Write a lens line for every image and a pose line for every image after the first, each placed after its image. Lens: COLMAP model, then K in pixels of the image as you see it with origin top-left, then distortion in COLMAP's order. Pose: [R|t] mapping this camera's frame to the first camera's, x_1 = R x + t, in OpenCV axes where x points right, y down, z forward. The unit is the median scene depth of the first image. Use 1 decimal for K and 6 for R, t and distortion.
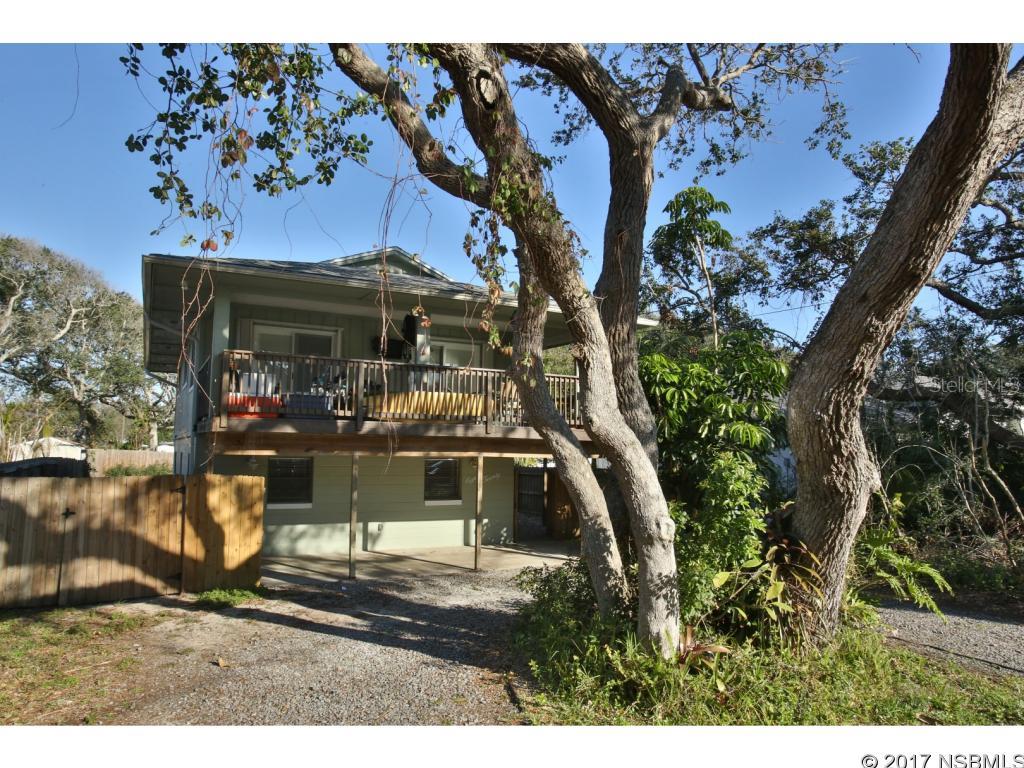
lens RADIAL K [[653.7, 0, 512.0], [0, 653.7, 384.0], [0, 0, 1]] dist [0.002304, 0.000037]
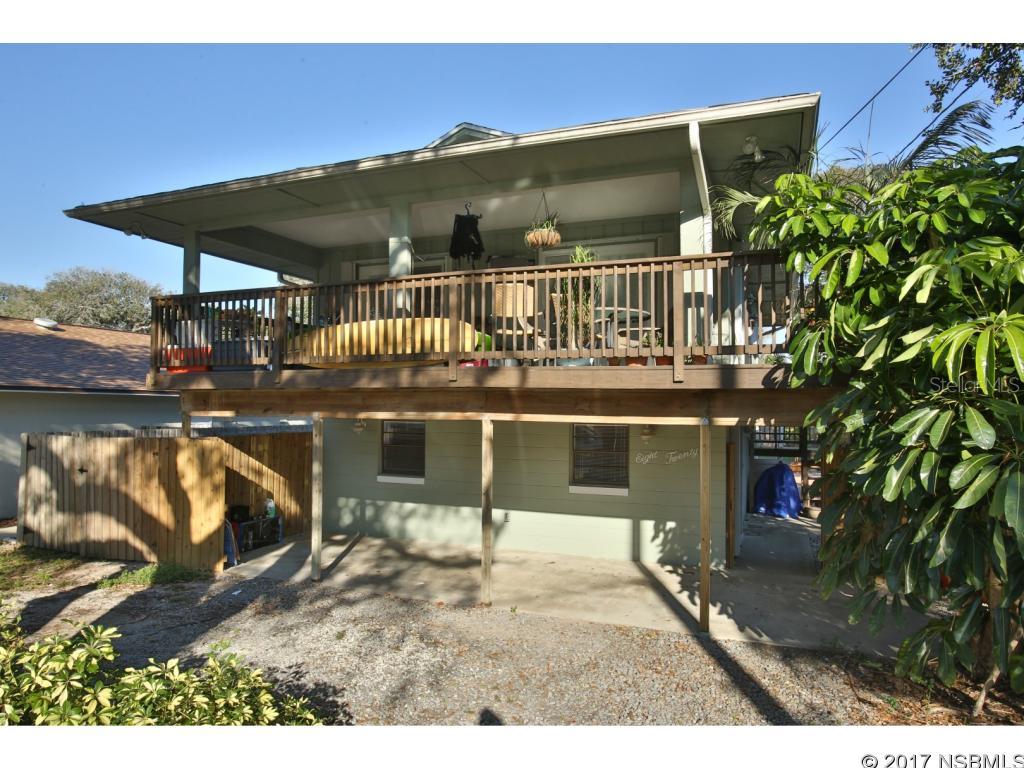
lens RADIAL K [[653.7, 0, 512.0], [0, 653.7, 384.0], [0, 0, 1]] dist [0.002304, 0.000037]
pose [[0.694931, -0.035313, -0.718209, 0.456463], [0.060706, 0.998109, 0.009664, 0.080399], [0.716509, -0.050315, 0.695761, 0.645920]]
